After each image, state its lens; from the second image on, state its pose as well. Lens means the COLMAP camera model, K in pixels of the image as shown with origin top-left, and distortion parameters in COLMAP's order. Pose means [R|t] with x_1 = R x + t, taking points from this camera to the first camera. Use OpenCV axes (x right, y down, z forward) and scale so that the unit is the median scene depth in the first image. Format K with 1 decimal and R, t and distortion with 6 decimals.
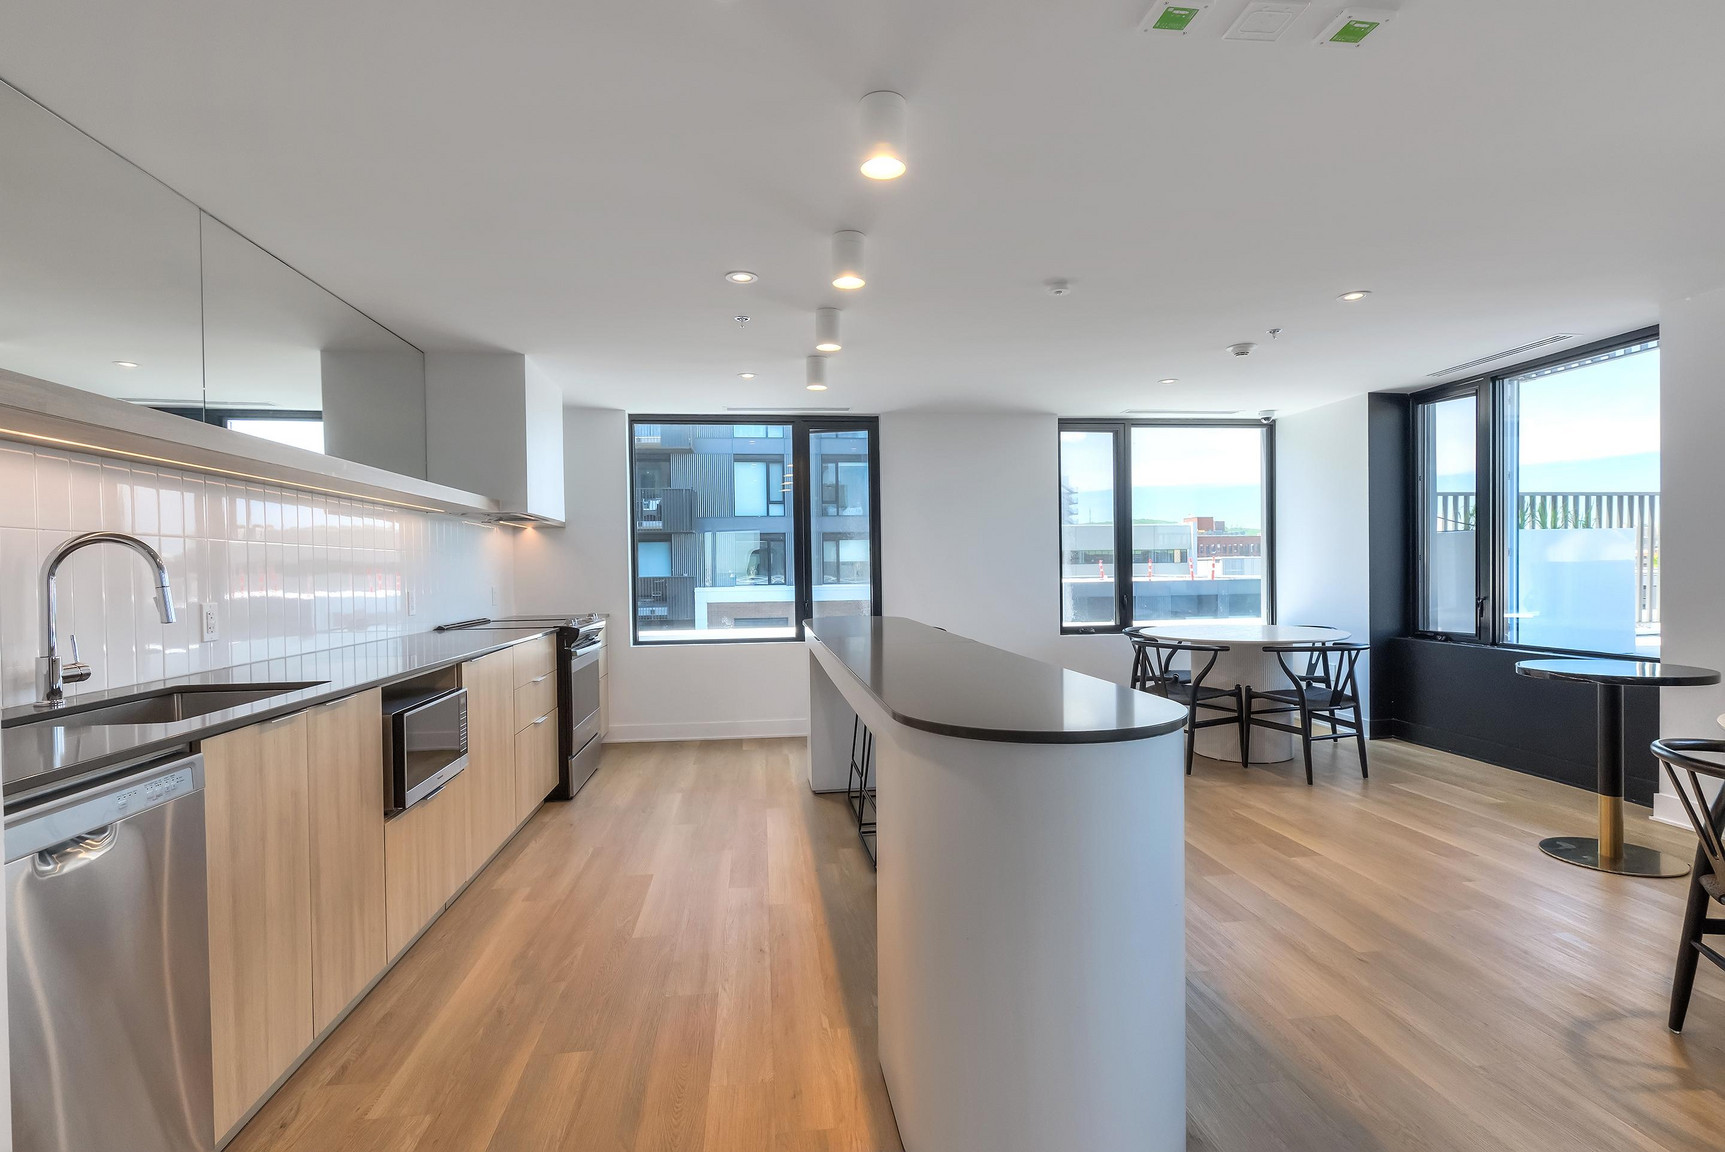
lens RADIAL K [[836.9, 0, 858.6], [0, 836.9, 581.0], [0, 0, 1]] dist [-0.000449, 0.000091]
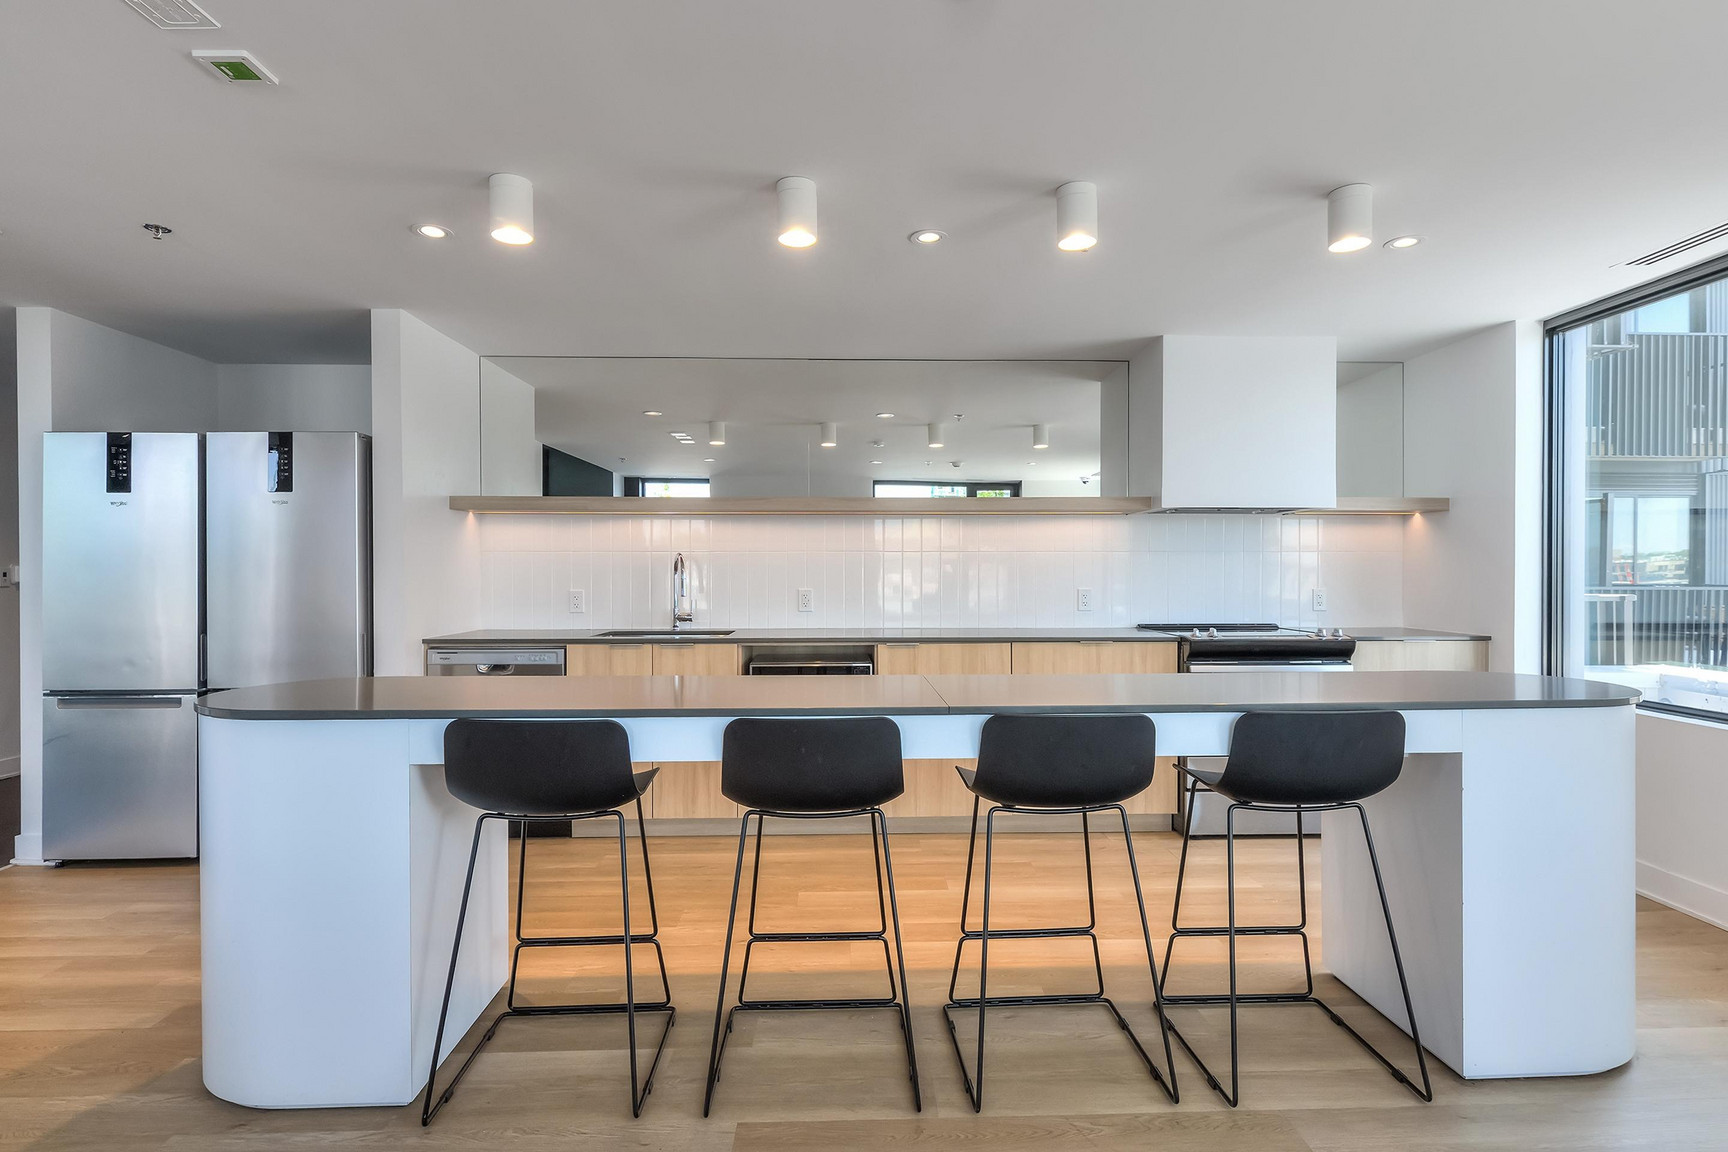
lens RADIAL K [[838.4, 0, 860.1], [0, 838.4, 581.0], [0, 0, 1]] dist [-0.000449, 0.000091]
pose [[-0.086527, 0.015138, -0.996134, 1.092958], [-0.004317, 0.999869, 0.015570, -0.016782], [0.996240, 0.005648, -0.086450, 1.508600]]
